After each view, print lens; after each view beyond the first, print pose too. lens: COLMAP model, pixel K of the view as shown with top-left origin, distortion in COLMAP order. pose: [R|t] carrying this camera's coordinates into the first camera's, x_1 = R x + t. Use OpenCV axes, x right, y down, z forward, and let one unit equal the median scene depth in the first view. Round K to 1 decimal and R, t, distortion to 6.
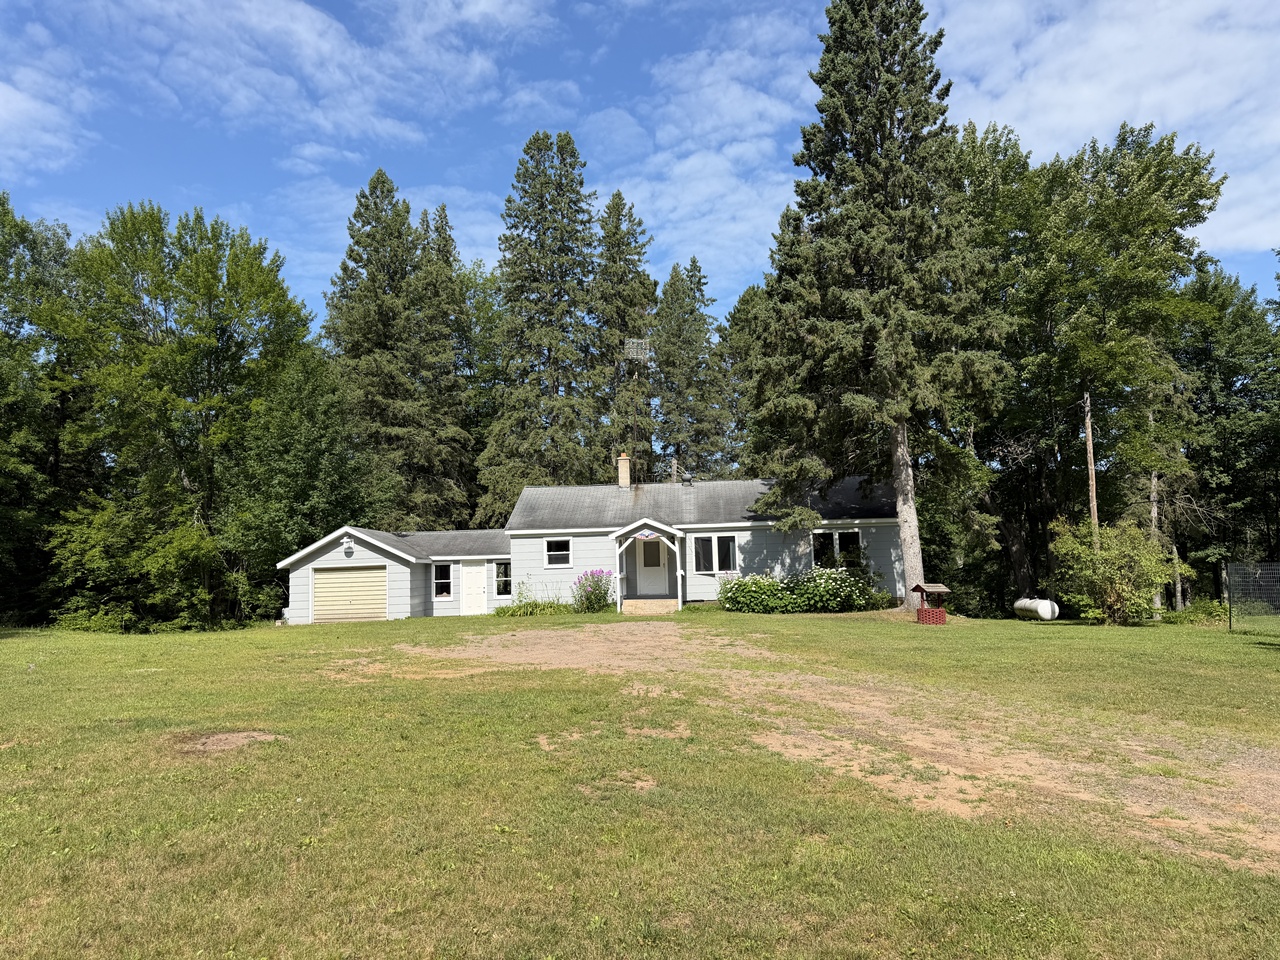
lens RADIAL K [[895.1, 0, 634.5], [0, 895.1, 486.1], [0, 0, 1]] dist [0.084385, -0.122335]
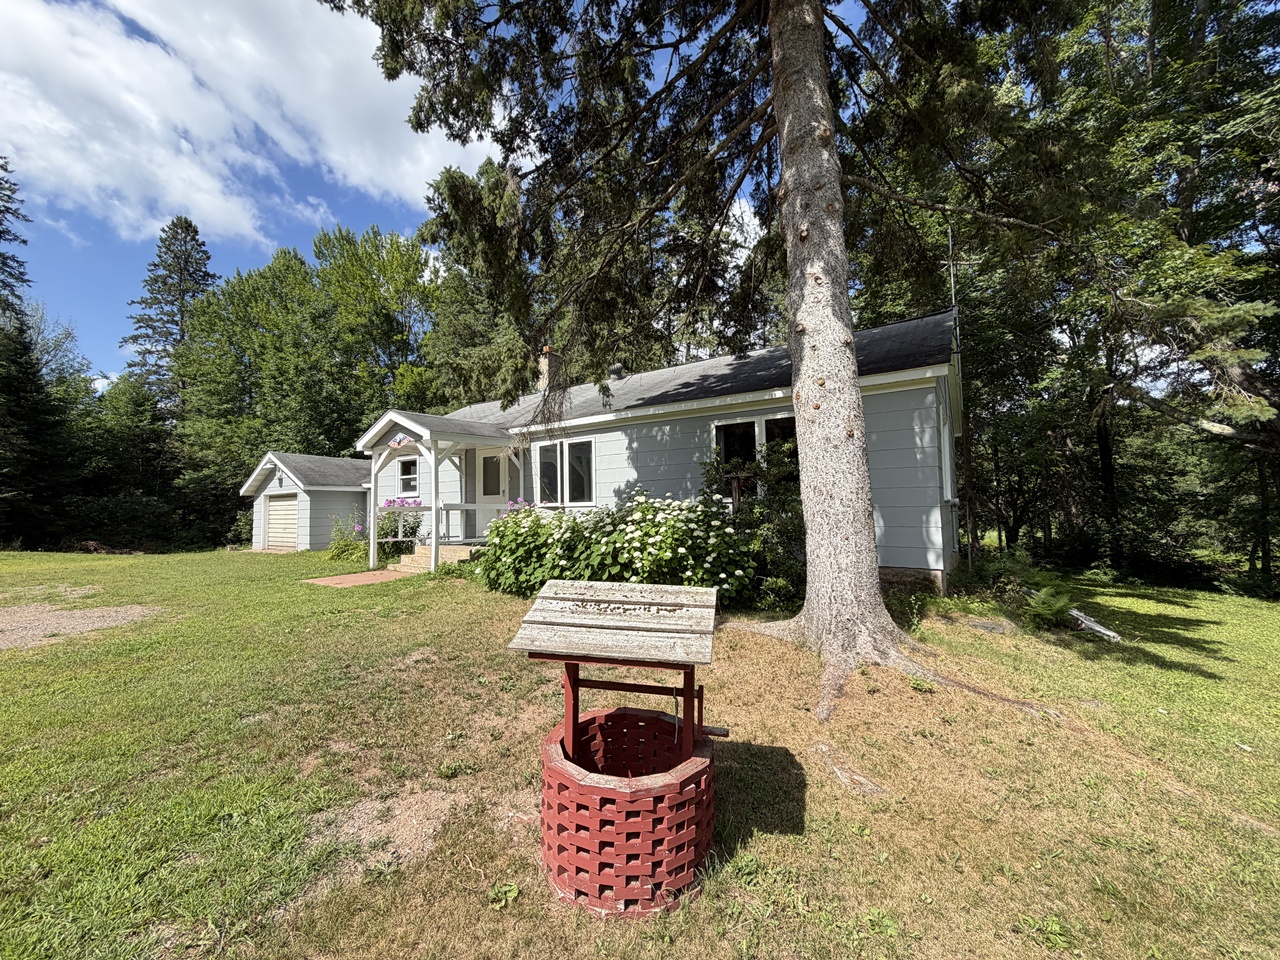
lens RADIAL K [[508.3, 0, 637.4], [0, 508.3, 480.1], [0, 0, 1]] dist [0.000446, 0.000076]
pose [[0.875213, -0.014722, -0.483514, 0.272010], [0.041126, 0.998182, 0.044050, 0.062686], [0.481987, -0.058438, 0.874227, 0.677645]]
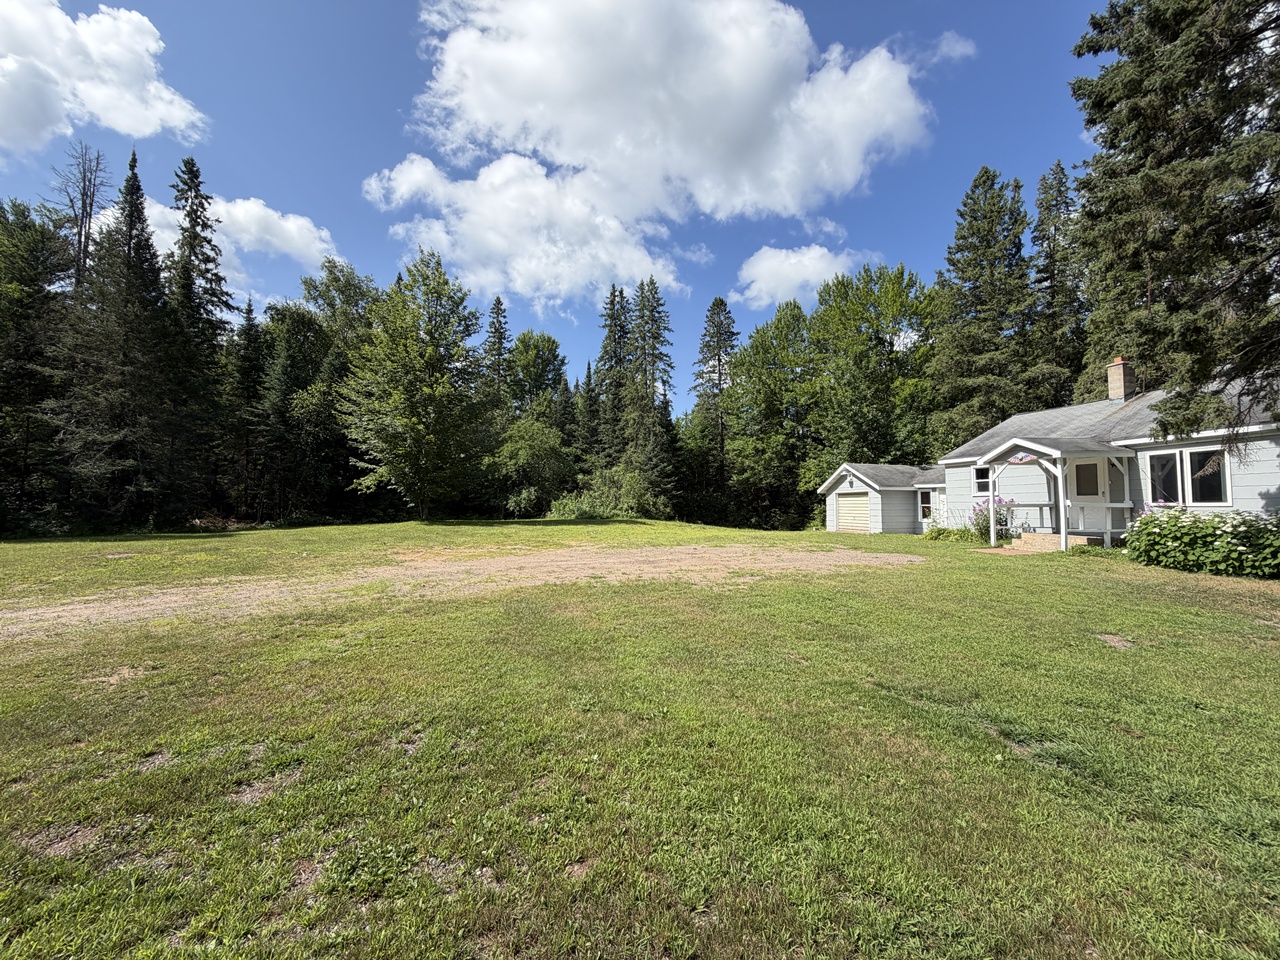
lens RADIAL K [[508.3, 0, 637.4], [0, 508.3, 480.1], [0, 0, 1]] dist [0.000446, 0.000076]
pose [[0.284737, -0.019502, -0.958407, 0.320738], [0.085187, 0.996352, 0.005034, 0.036614], [0.954813, -0.083077, 0.285359, 0.448259]]
